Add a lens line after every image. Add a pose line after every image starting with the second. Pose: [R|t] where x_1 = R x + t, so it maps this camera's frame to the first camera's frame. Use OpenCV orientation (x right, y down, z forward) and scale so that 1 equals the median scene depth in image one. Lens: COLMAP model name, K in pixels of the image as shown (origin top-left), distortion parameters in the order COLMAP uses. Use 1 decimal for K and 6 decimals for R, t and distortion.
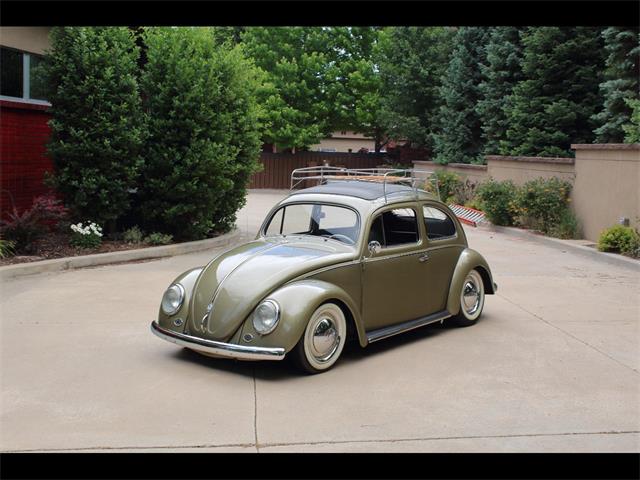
lens RADIAL K [[777.8, 0, 320.0], [0, 777.8, 240.0], [0, 0, 1]] dist [-0.045629, -0.021970]
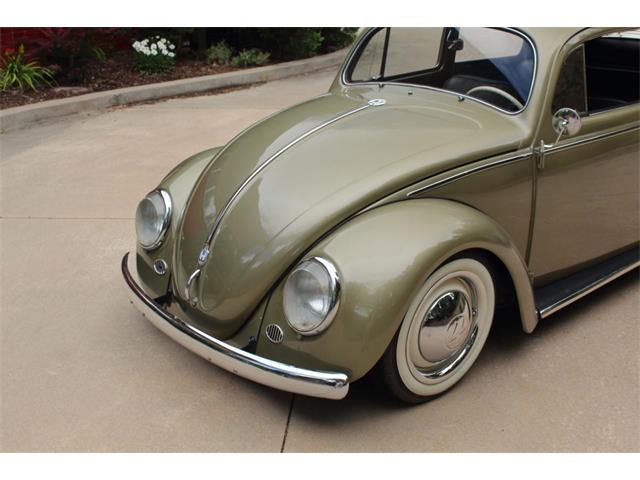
lens RADIAL K [[777.8, 0, 320.0], [0, 777.8, 240.0], [0, 0, 1]] dist [-0.045629, -0.021970]
pose [[0.982139, 0.040458, -0.183756, 0.007933], [0.006520, 0.968705, 0.248129, -0.021002], [0.188044, -0.244896, 0.951139, 0.296194]]
